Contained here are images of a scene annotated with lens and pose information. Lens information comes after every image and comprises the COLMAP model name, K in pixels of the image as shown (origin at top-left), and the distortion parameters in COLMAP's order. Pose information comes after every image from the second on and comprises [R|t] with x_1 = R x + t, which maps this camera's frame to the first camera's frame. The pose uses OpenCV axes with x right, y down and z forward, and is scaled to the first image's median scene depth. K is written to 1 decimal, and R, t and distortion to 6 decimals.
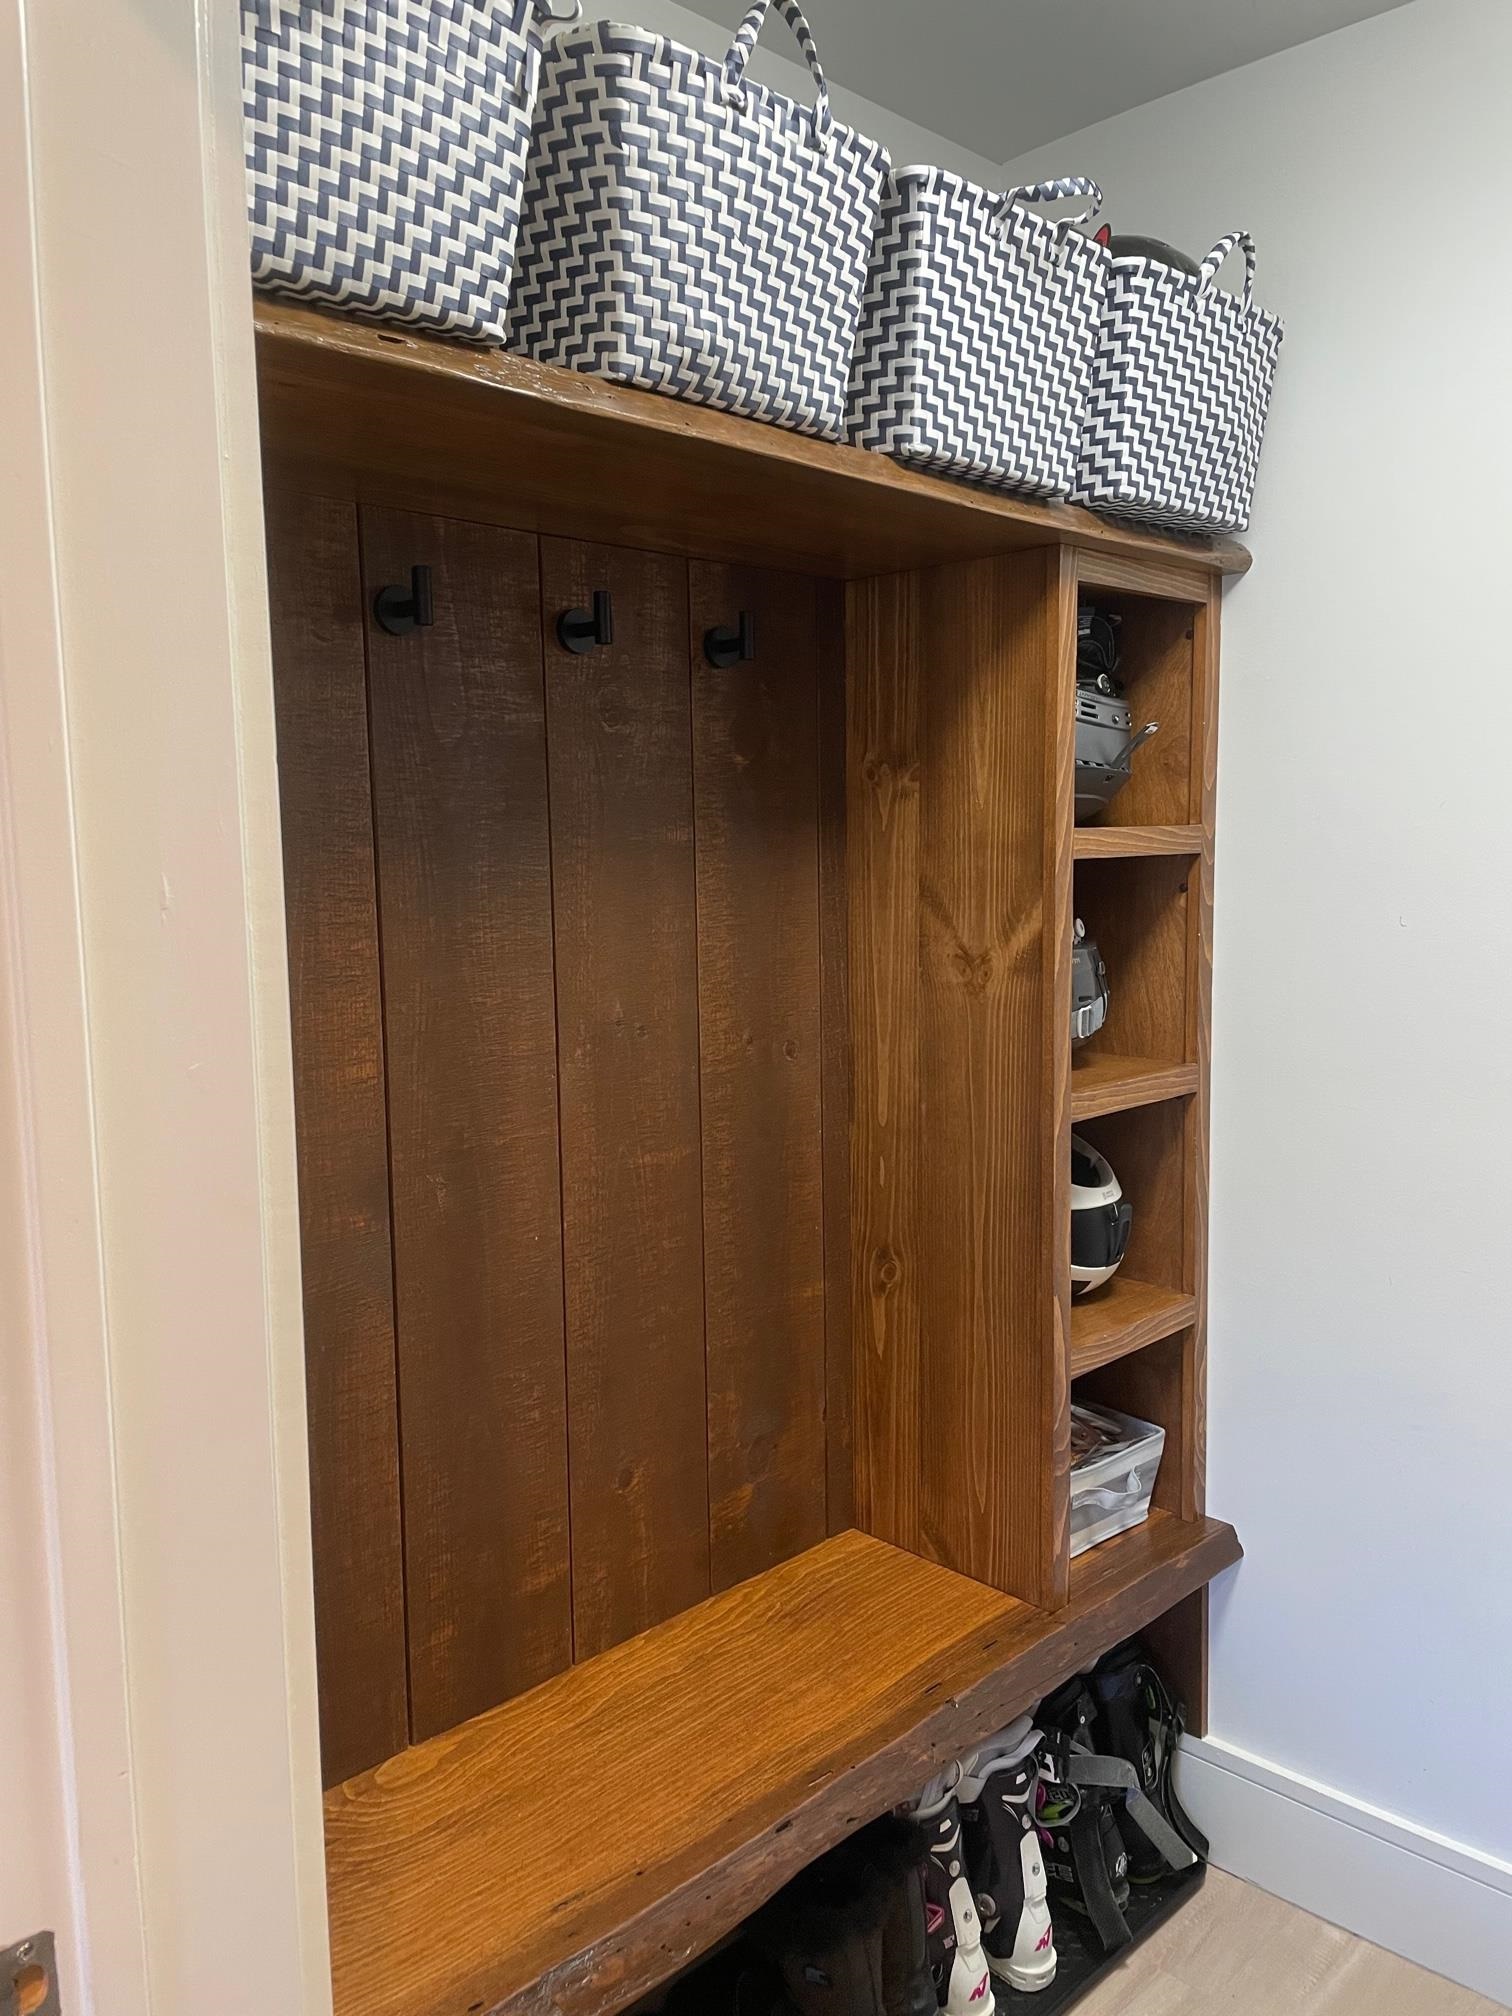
lens RADIAL K [[1520.3, 0, 756.0], [0, 1520.3, 1008.0], [0, 0, 1]] dist [0.082154, -0.098125]
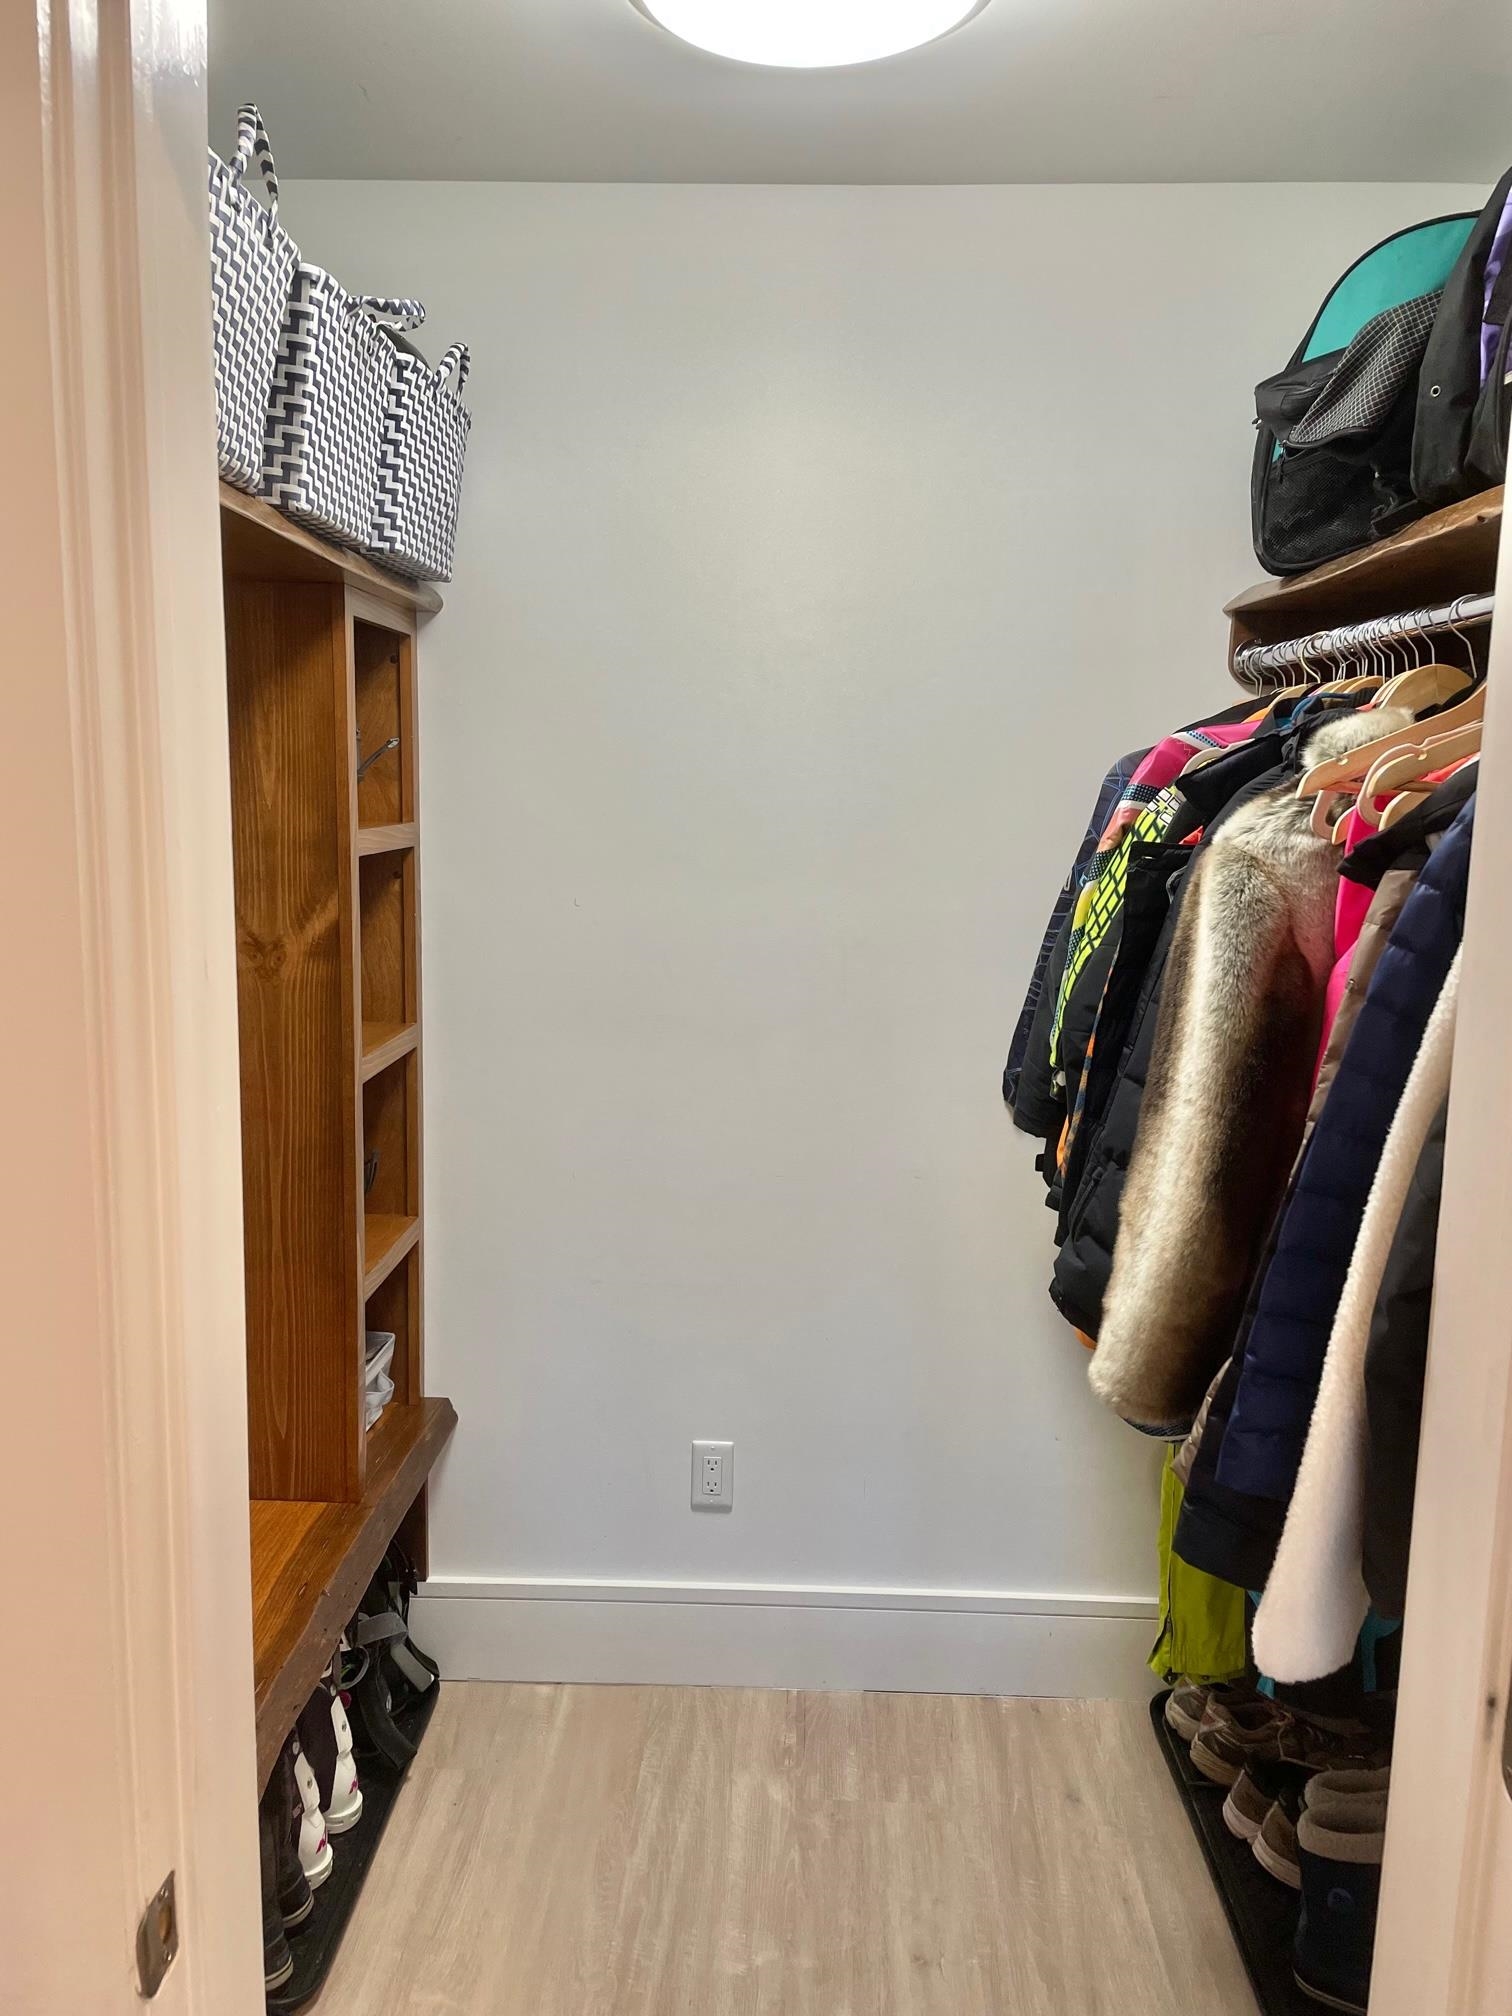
lens RADIAL K [[1520.3, 0, 756.0], [0, 1520.3, 1008.0], [0, 0, 1]] dist [0.082154, -0.098125]
pose [[0.730738, -0.072035, 0.678847, -0.359210], [0.042837, 0.997296, 0.059715, -0.038658], [-0.681313, -0.014556, 0.731848, -0.053768]]
